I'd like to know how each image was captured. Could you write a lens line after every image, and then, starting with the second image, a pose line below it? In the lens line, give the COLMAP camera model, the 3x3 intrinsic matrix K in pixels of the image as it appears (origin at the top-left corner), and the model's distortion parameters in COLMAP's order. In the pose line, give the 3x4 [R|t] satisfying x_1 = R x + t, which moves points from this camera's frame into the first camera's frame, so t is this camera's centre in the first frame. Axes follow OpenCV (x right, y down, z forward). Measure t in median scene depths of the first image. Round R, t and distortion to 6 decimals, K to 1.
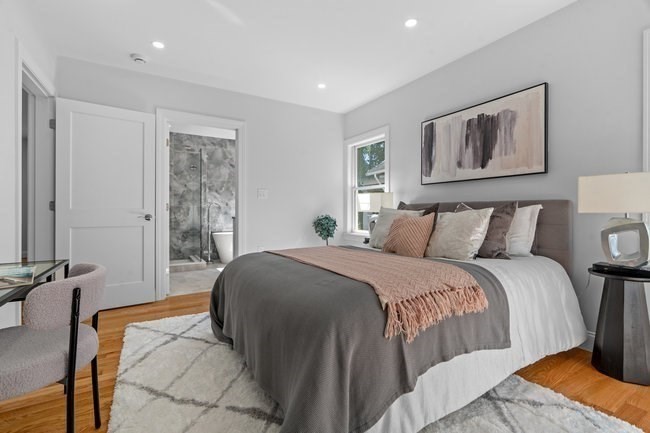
lens RADIAL K [[295.6, 0, 324.8], [0, 295.6, 212.4], [0, 0, 1]] dist [-0.002479, 0.000362]
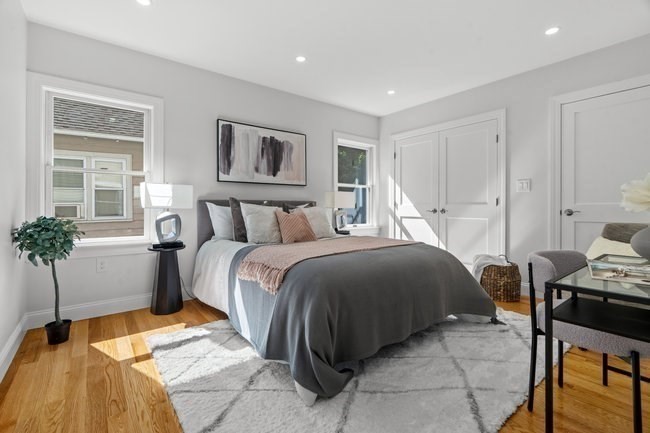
lens RADIAL K [[295.6, 0, 324.2], [0, 295.6, 211.1], [0, 0, 1]] dist [-0.002479, 0.000362]
pose [[-0.121937, -0.012297, 0.992462, -0.806406], [0.007011, 0.999888, 0.013251, -0.003684], [-0.992513, 0.008574, -0.121837, 0.869002]]
